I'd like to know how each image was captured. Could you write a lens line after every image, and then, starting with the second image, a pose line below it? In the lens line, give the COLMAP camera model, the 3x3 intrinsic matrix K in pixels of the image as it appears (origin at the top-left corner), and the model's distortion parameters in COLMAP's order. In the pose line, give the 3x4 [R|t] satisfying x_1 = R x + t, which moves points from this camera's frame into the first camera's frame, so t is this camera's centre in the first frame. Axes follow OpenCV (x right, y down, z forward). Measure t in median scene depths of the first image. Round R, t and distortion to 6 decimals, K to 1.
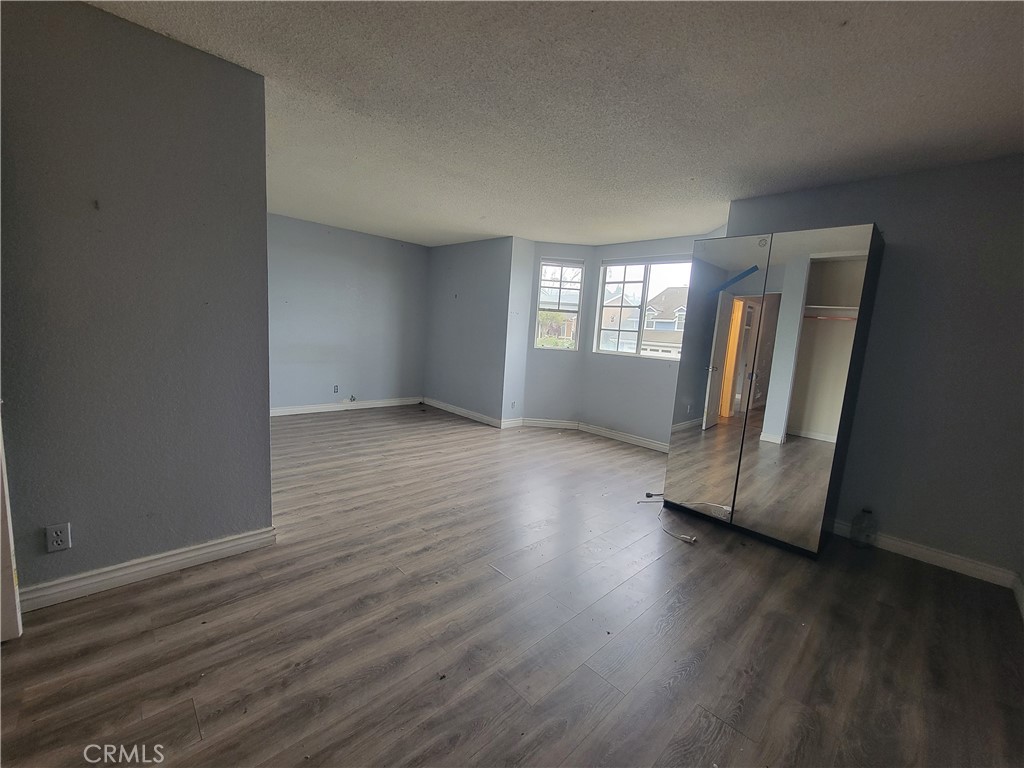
lens RADIAL K [[418.3, 0, 518.4], [0, 418.3, 385.5], [0, 0, 1]] dist [-0.005550, 0.000620]
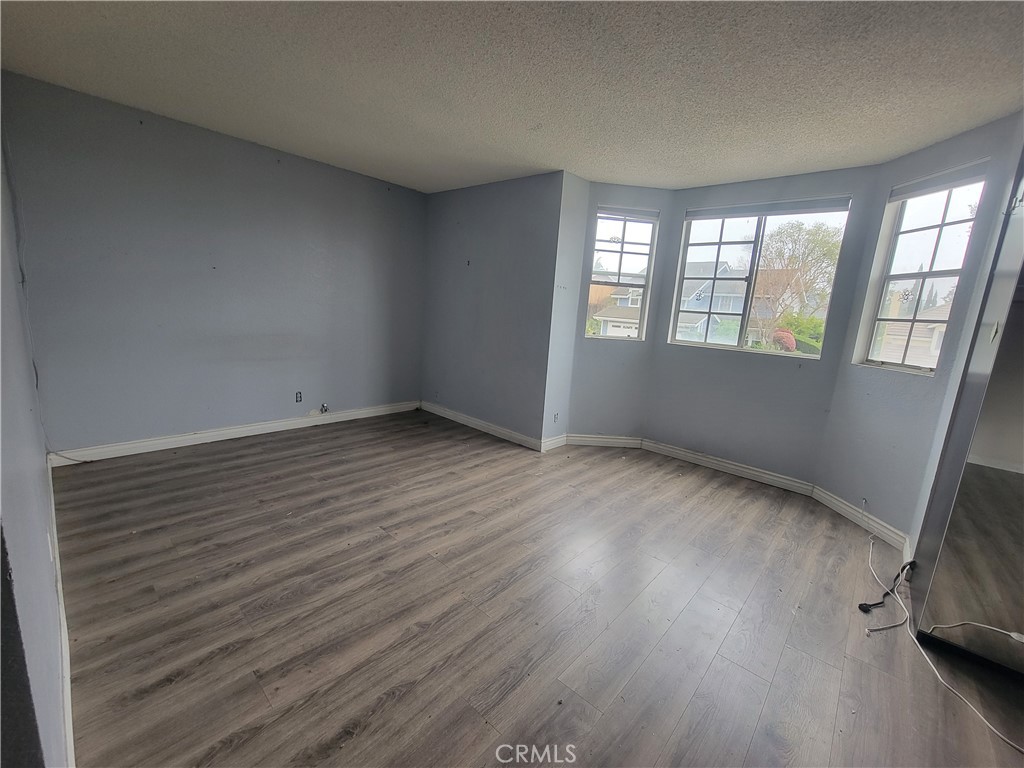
lens RADIAL K [[418.3, 0, 518.4], [0, 418.3, 385.5], [0, 0, 1]] dist [-0.005550, 0.000620]
pose [[0.997855, -0.010289, 0.064642, -0.141001], [0.006796, 0.998517, 0.054023, -0.054657], [-0.065102, -0.053468, 0.996445, 0.343686]]
